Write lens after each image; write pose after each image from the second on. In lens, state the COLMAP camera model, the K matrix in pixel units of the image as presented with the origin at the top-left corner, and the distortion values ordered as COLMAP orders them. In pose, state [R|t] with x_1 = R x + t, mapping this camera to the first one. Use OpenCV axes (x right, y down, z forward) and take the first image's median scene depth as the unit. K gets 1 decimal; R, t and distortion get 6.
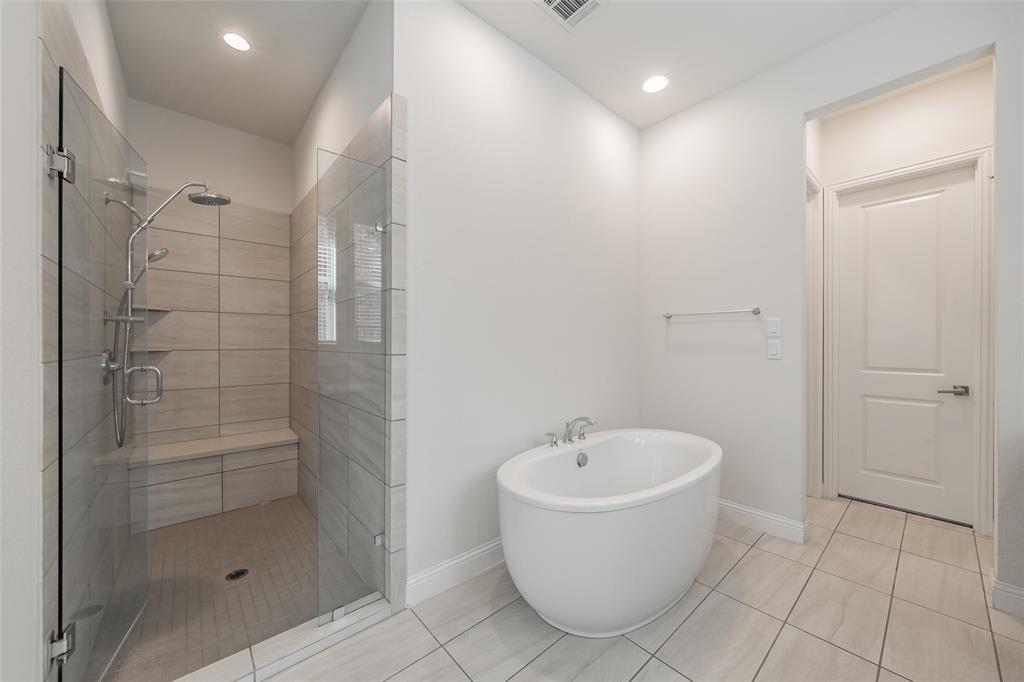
lens RADIAL K [[371.8, 0, 517.4], [0, 371.8, 342.8], [0, 0, 1]] dist [0.000644, 0.000087]
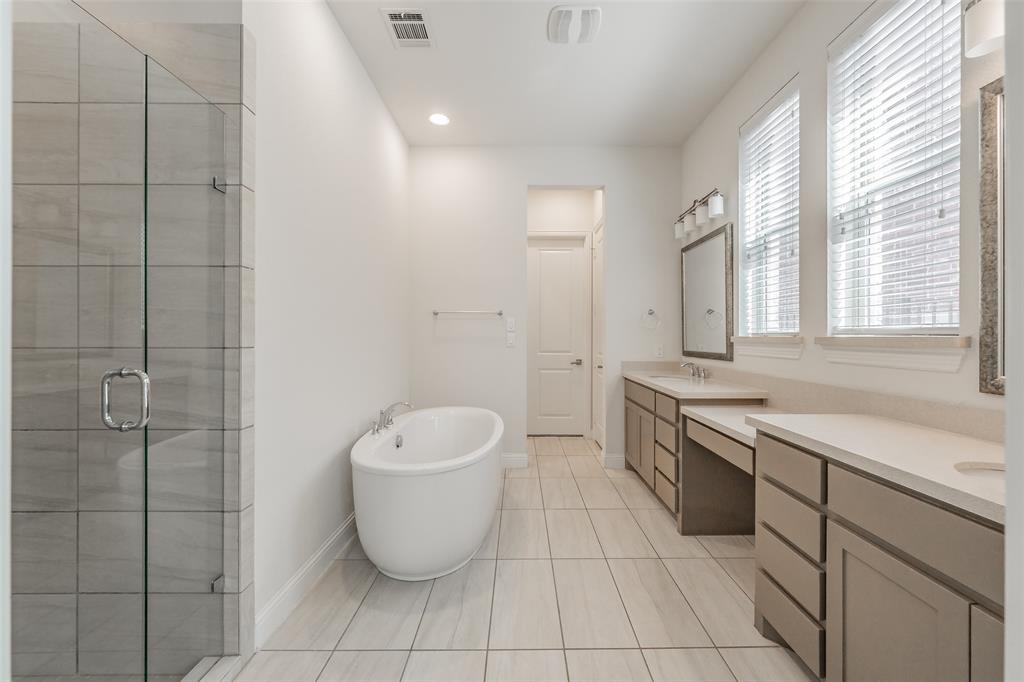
lens RADIAL K [[371.8, 0, 519.5], [0, 371.8, 336.9], [0, 0, 1]] dist [0.000644, 0.000087]
pose [[0.668337, 0.000299, 0.743858, -0.469546], [-0.000466, 1.000000, 0.000017, 0.007630], [-0.743858, -0.000358, 0.668337, 0.006449]]
